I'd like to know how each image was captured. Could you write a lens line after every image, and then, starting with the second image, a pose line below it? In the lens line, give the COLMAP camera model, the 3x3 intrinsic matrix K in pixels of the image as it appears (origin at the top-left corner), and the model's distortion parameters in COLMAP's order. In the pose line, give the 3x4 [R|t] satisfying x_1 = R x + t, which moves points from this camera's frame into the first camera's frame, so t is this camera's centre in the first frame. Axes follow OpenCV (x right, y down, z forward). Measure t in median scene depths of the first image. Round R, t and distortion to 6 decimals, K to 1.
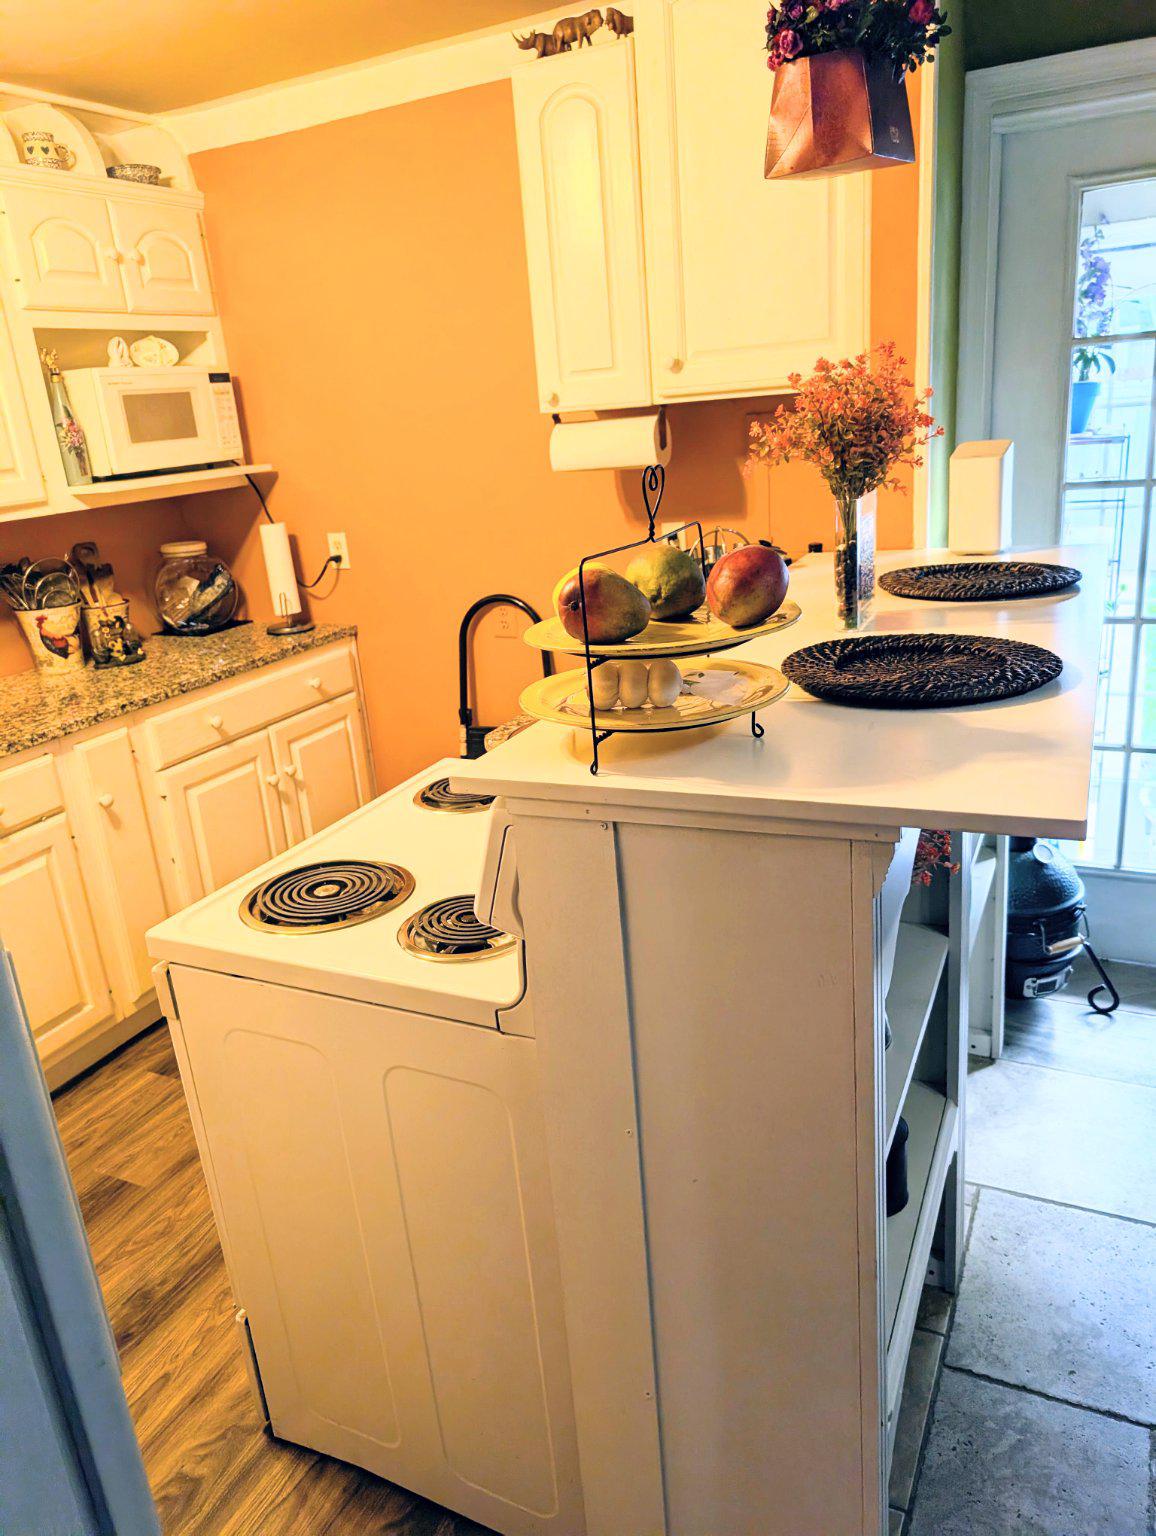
lens RADIAL K [[1116.1, 0, 578.0], [0, 1116.1, 768.0], [0, 0, 1]] dist [-0.001870, 0.000714]
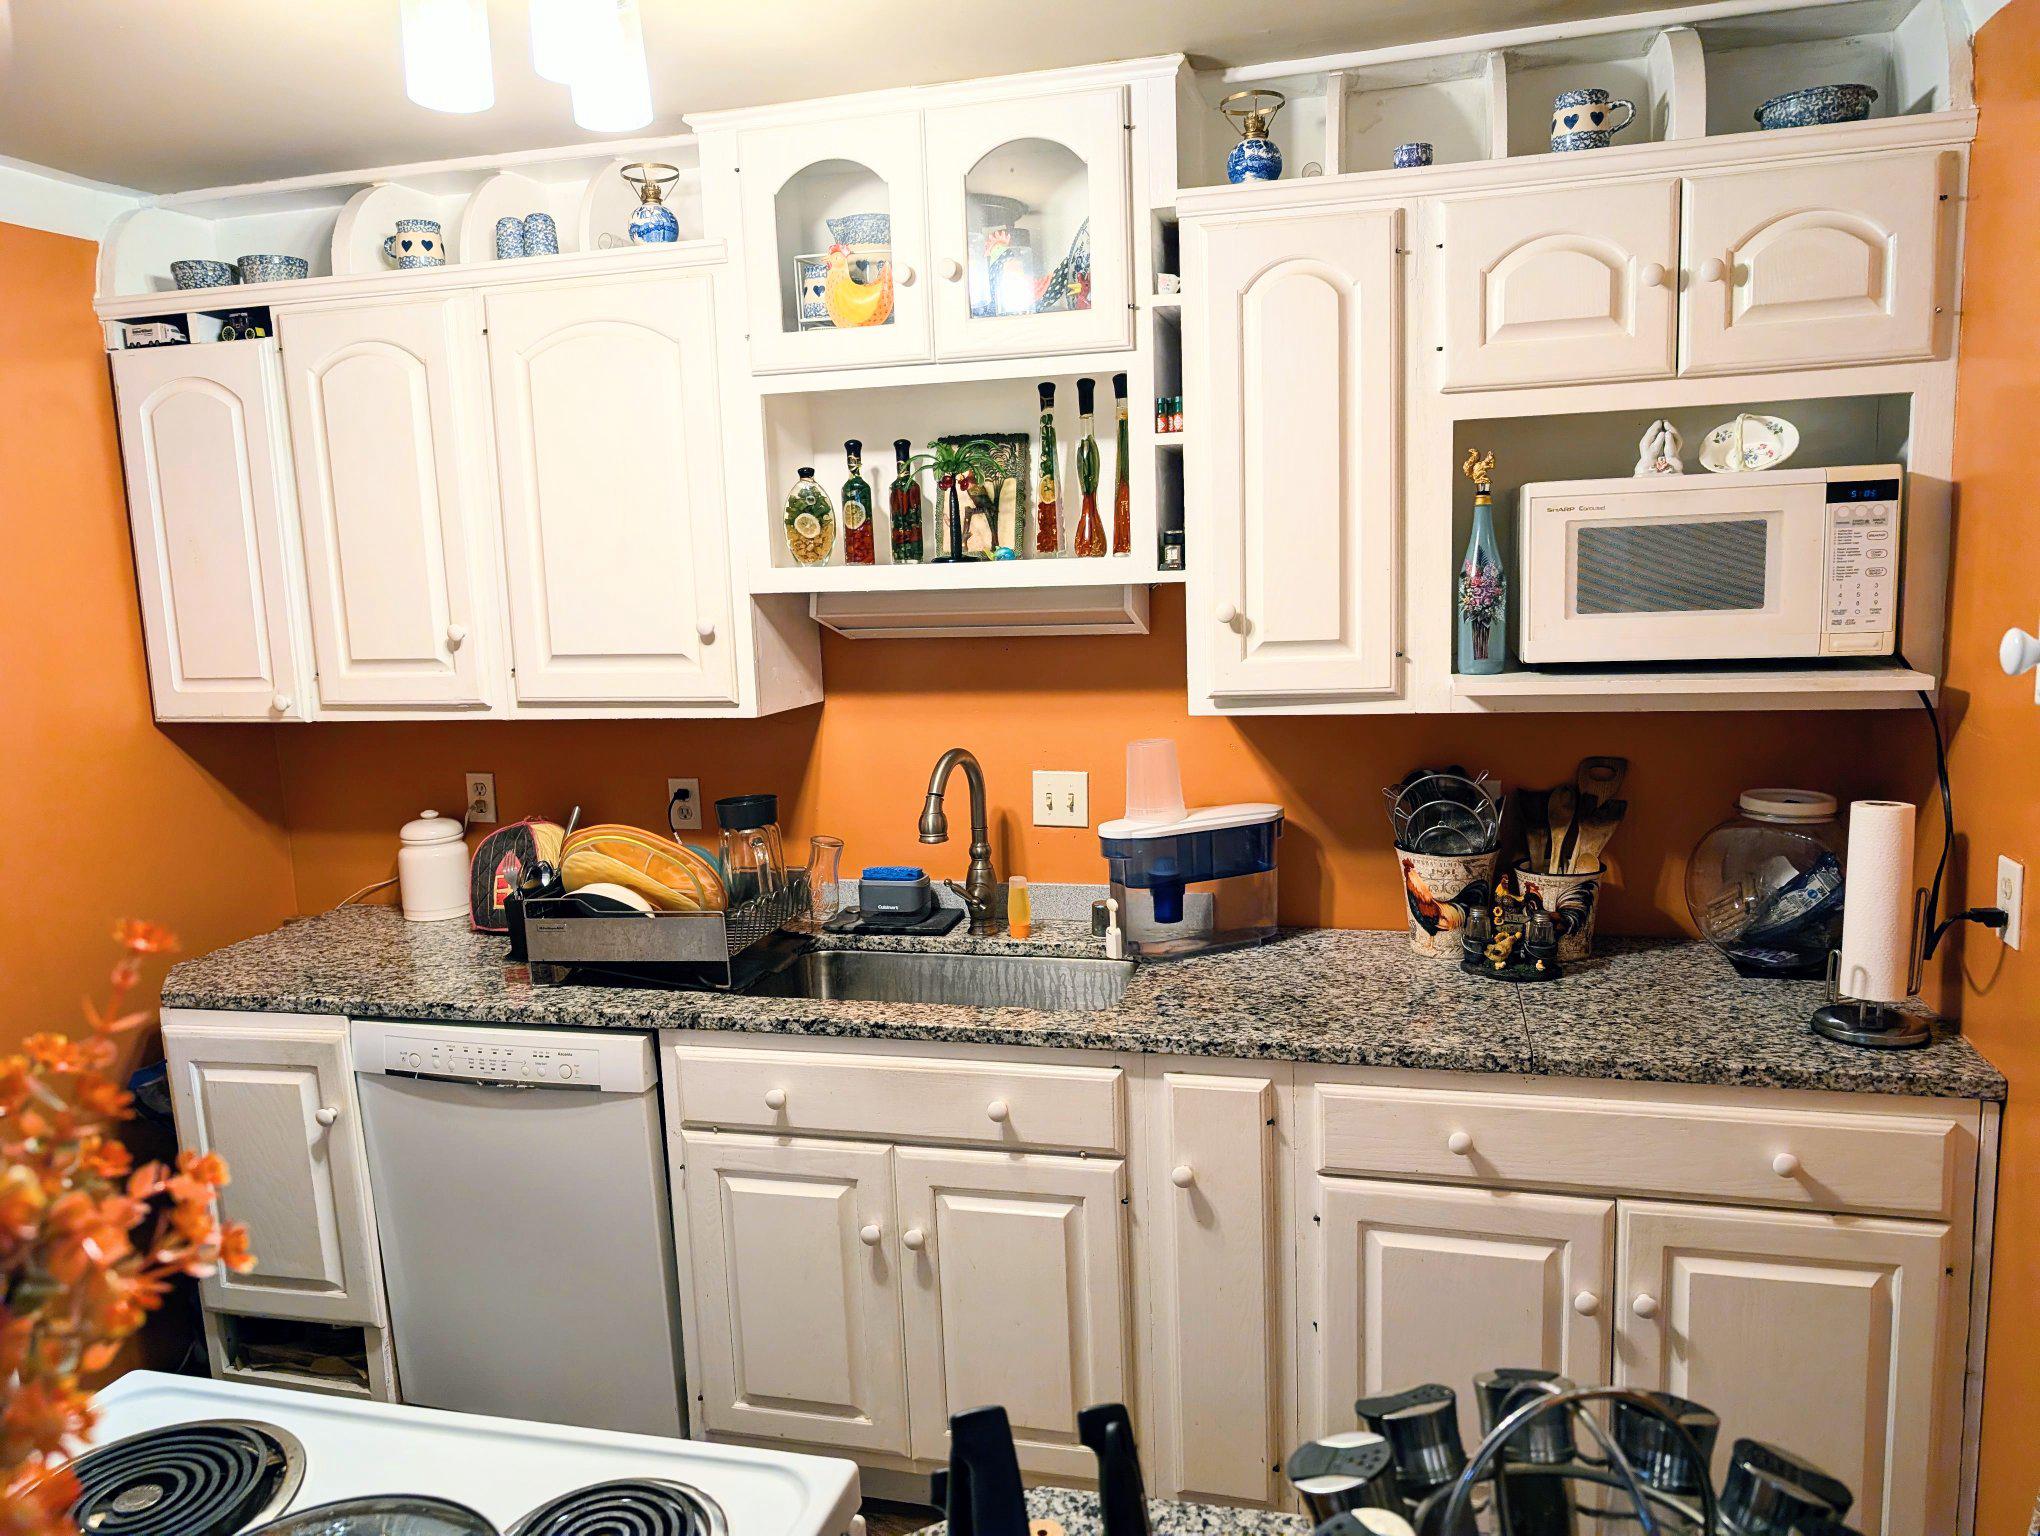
lens RADIAL K [[1457.3, 0, 1023.4], [0, 1457.3, 774.4], [0, 0, 1]] dist [0.026121, -0.021939]
pose [[0.202909, 0.218402, -0.954530, 0.245106], [-0.287643, 0.945096, 0.155098, -0.241926], [0.935997, 0.243093, 0.254590, 0.562366]]
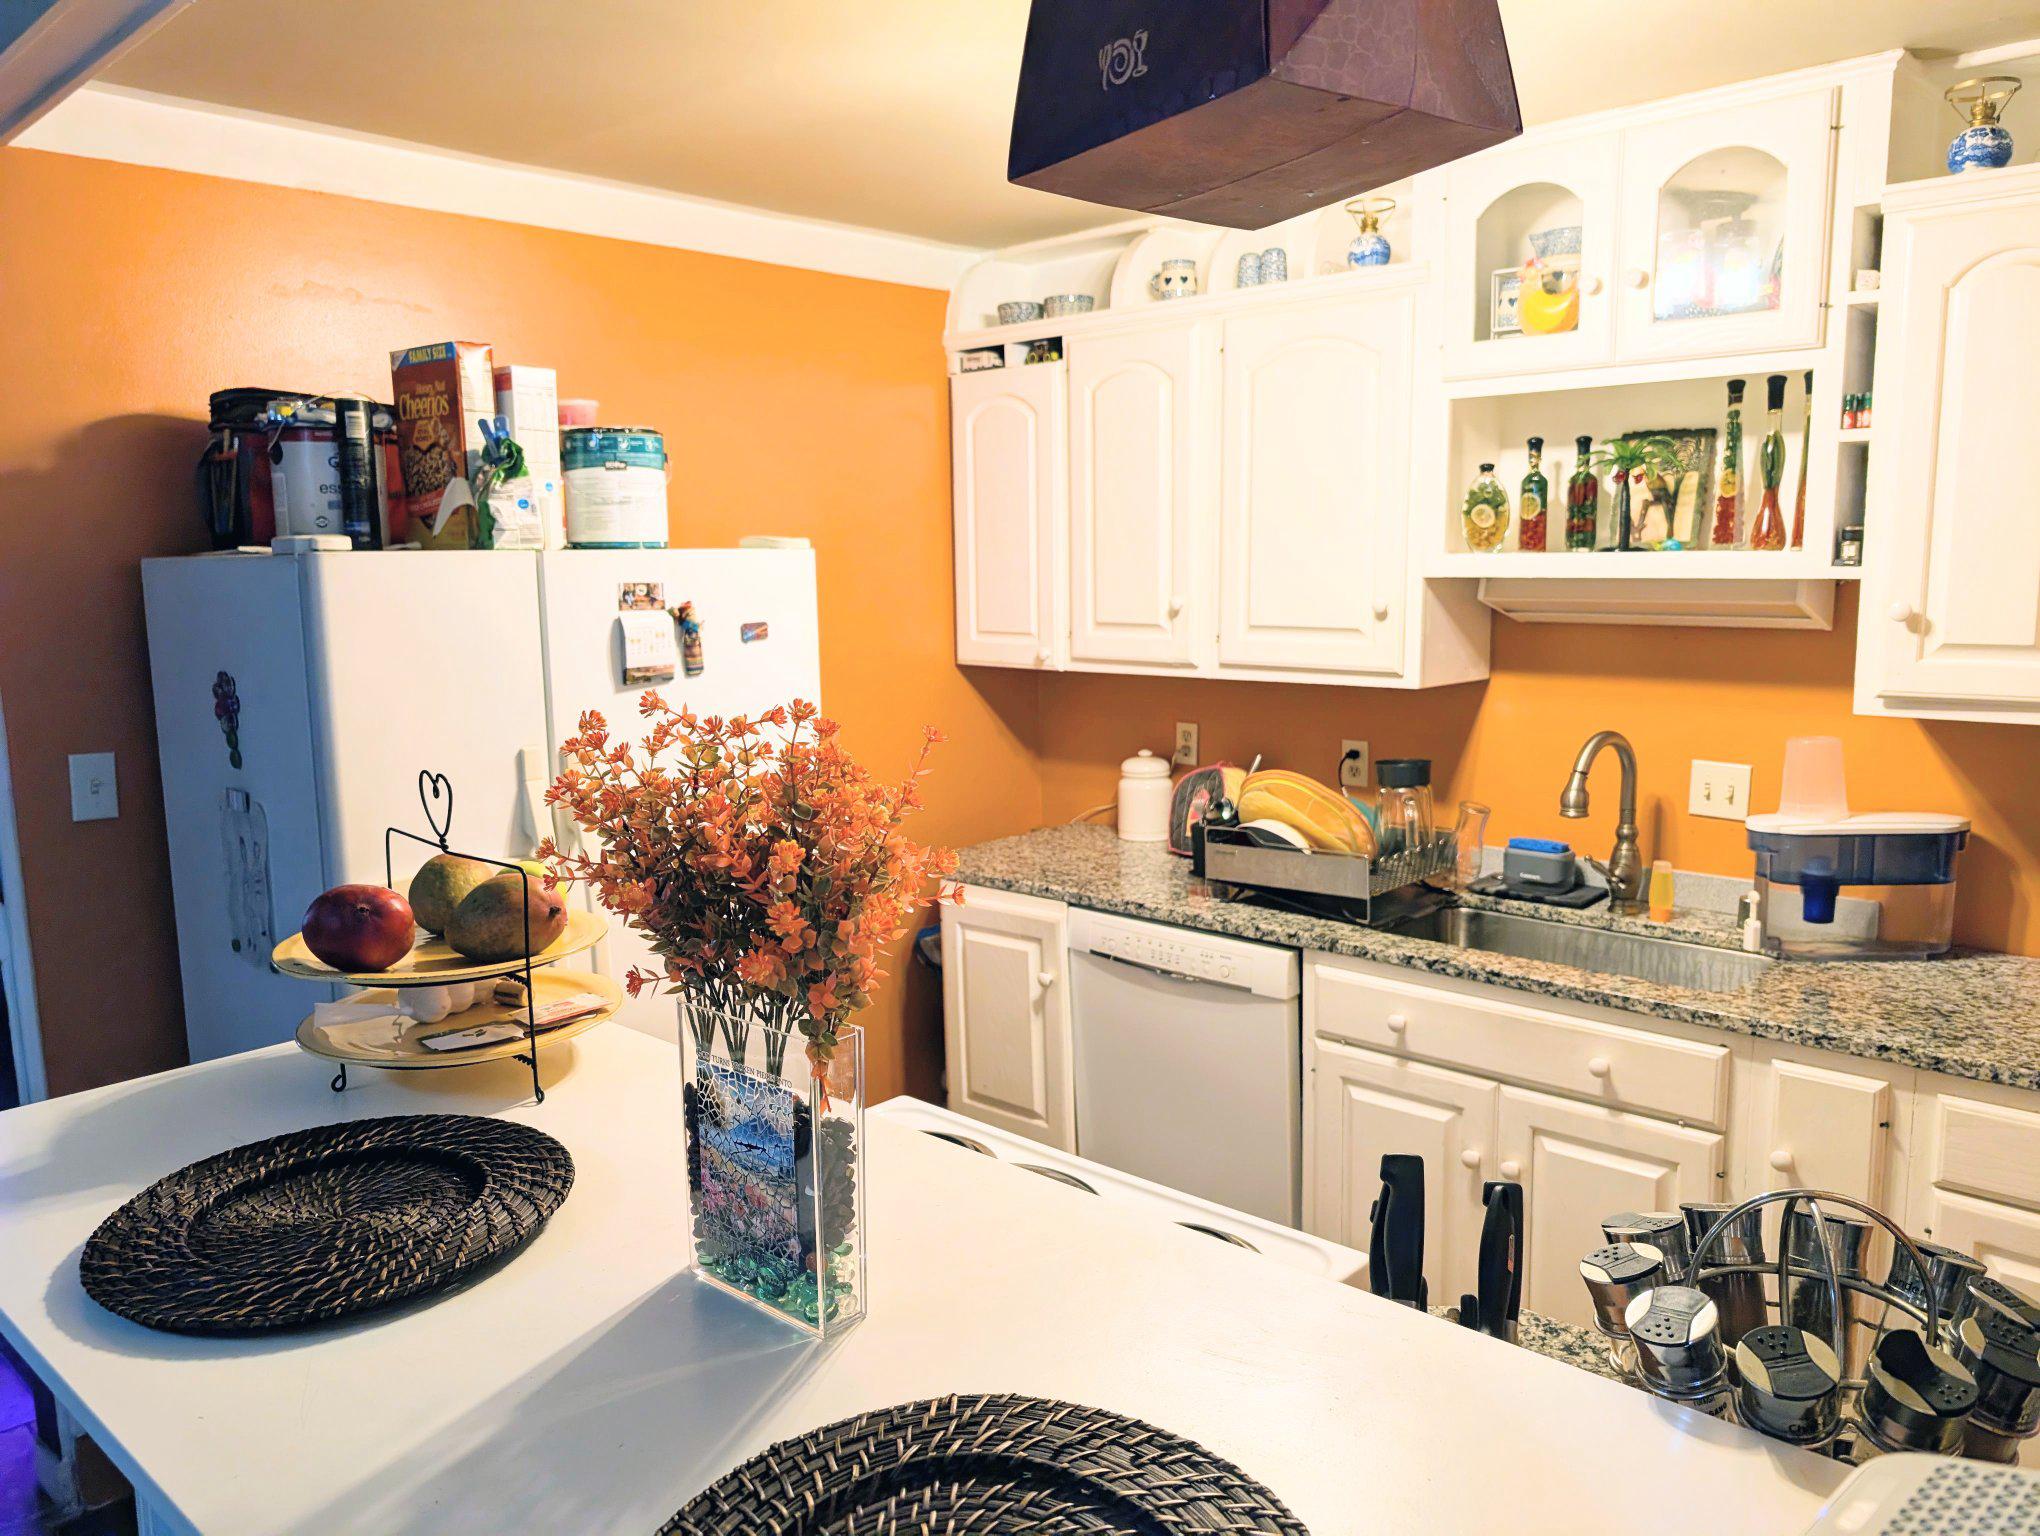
lens RADIAL K [[1482.3, 0, 1020.0], [0, 1482.3, 768.0], [0, 0, 1]] dist [-0.001870, 0.000714]
pose [[-0.284549, 0.223149, -0.932328, 0.373957], [-0.263156, 0.916991, 0.299794, -0.269091], [0.921835, 0.330654, -0.202206, 0.598003]]
